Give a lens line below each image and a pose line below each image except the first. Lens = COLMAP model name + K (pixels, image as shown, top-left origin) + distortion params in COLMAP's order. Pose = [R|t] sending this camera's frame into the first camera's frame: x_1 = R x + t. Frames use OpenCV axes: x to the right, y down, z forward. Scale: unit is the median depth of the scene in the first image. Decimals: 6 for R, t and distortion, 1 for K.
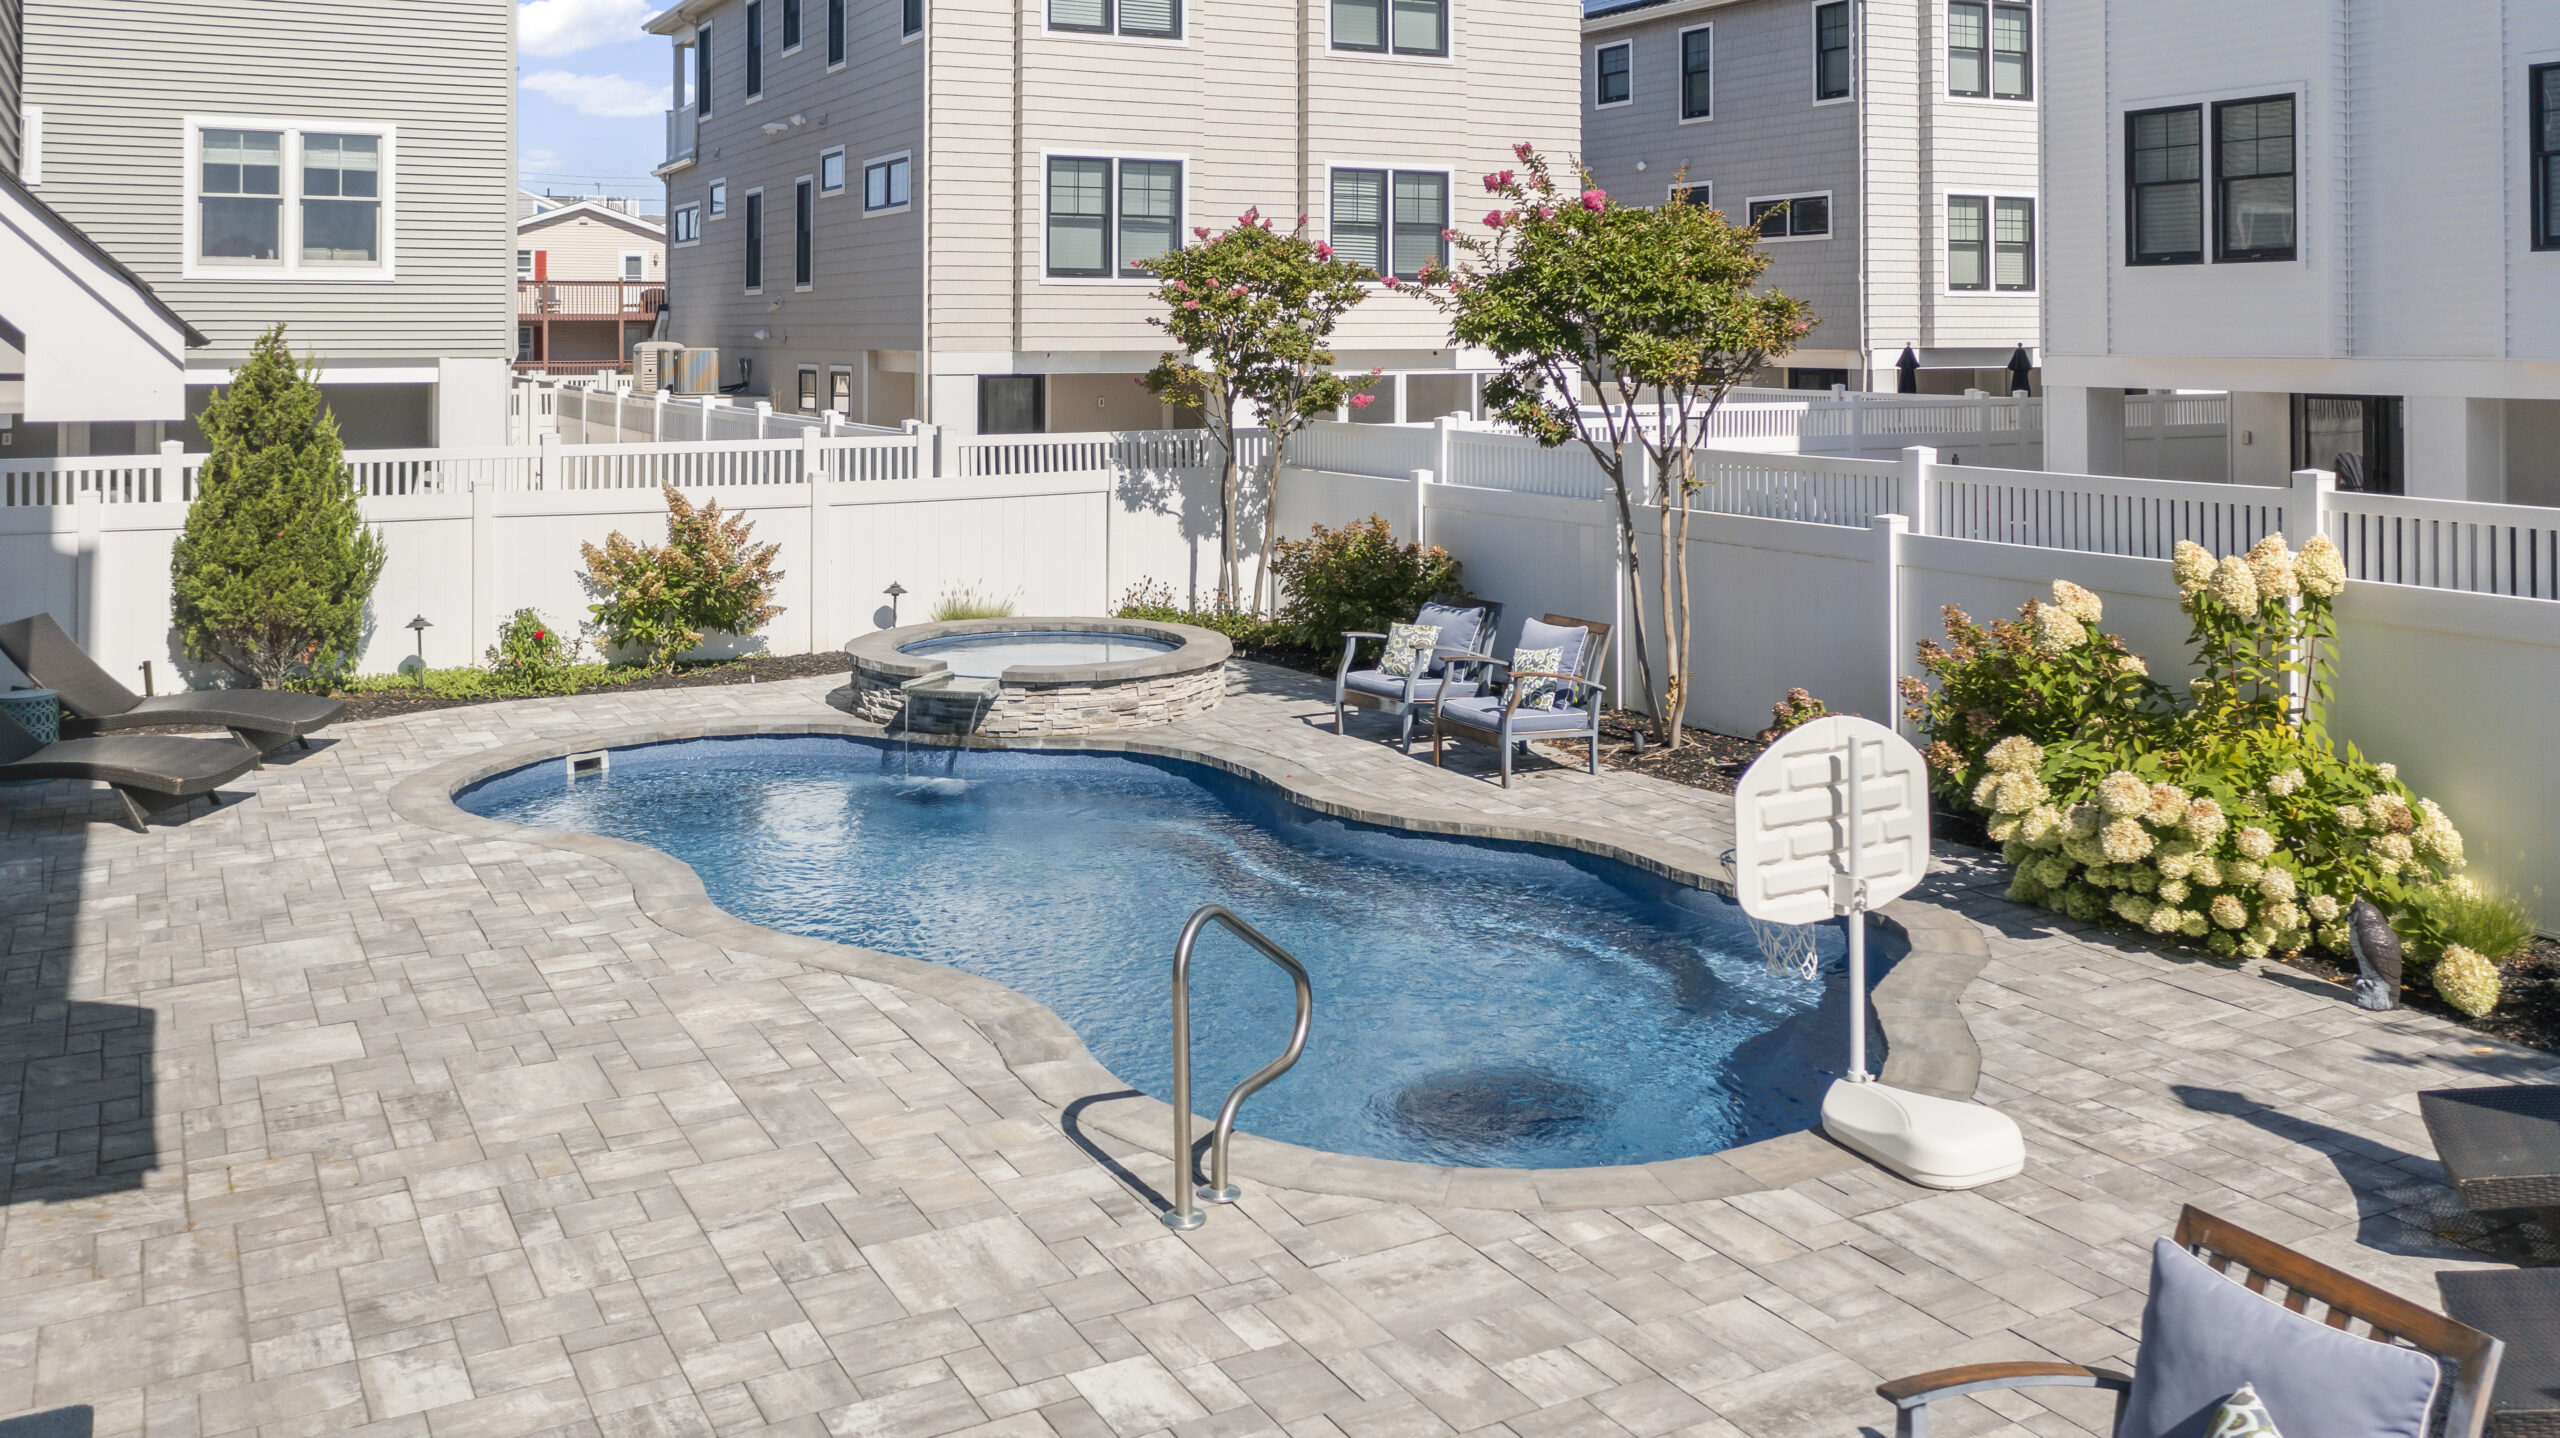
lens RADIAL K [[2070.1, 0, 1238.7], [0, 2070.1, 713.6], [0, 0, 1]] dist [-0.007261, 0.011604]
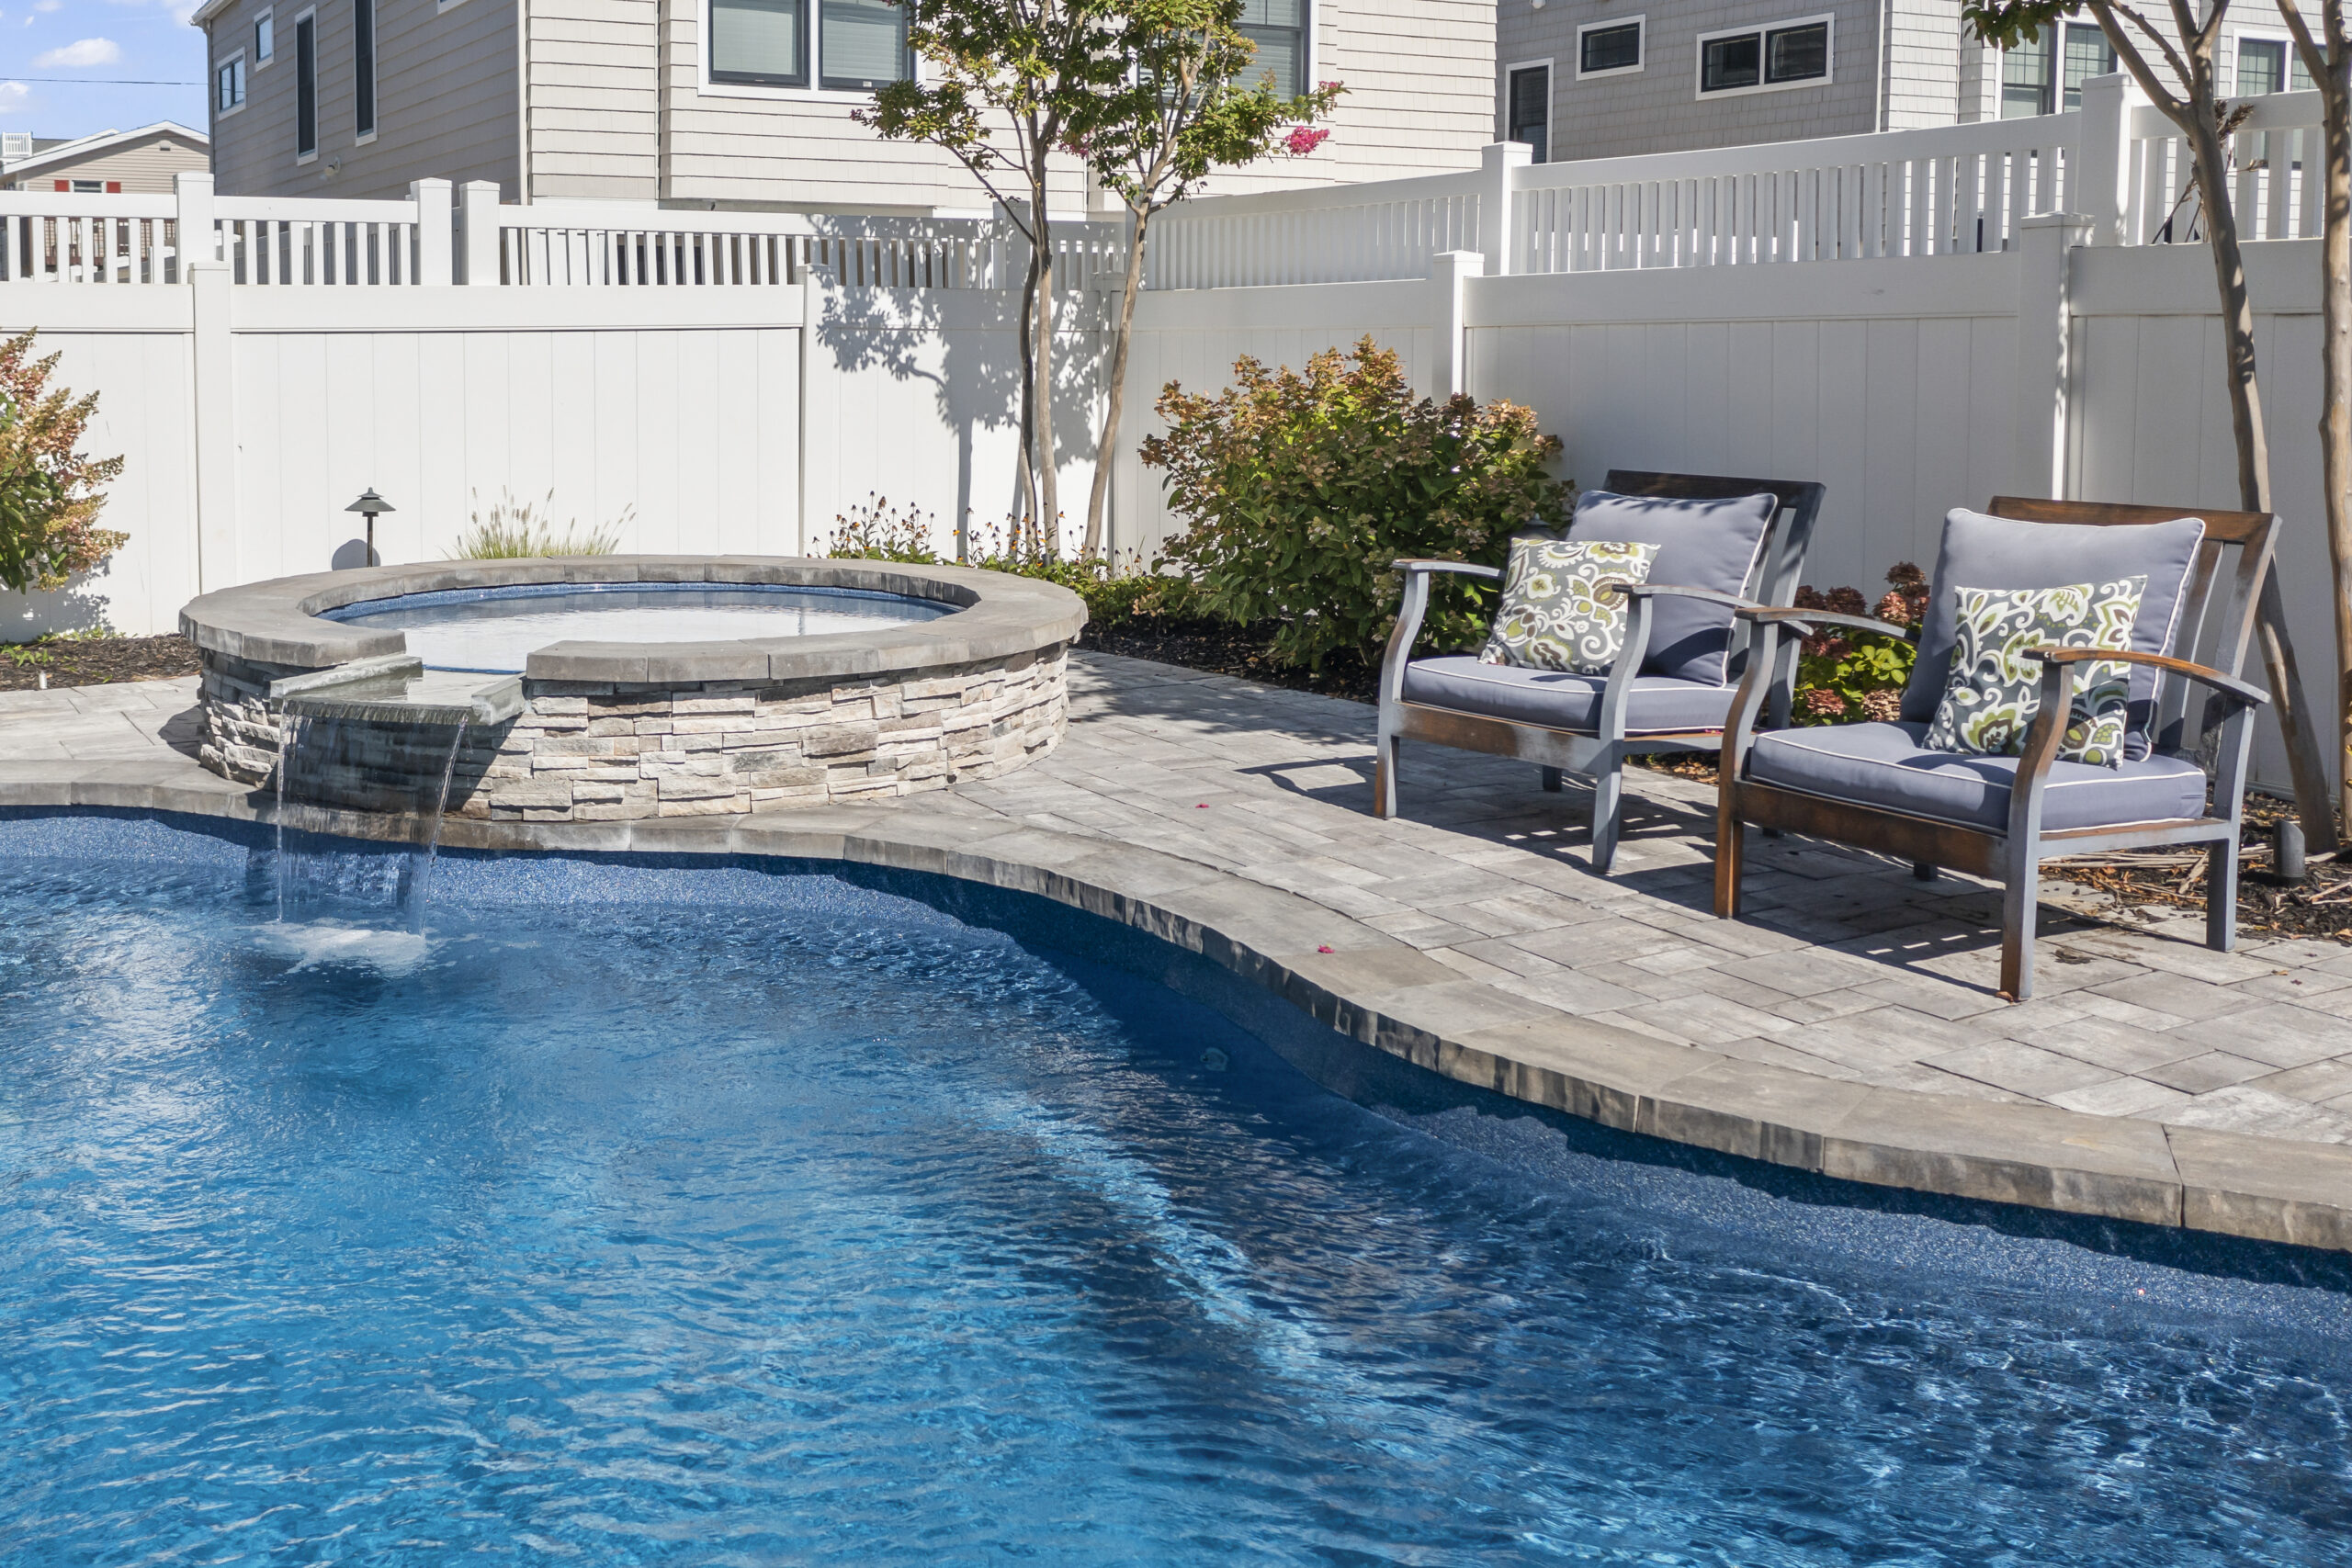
lens RADIAL K [[2750.4, 0, 1174.3], [0, 2750.4, 852.2], [0, 0, 1]] dist [0.025379, 0.000502]
pose [[0.997556, 0.001096, 0.069859, -0.027065], [-0.003703, 0.999301, 0.037199, -0.002629], [-0.069769, -0.037367, 0.996863, 0.448283]]
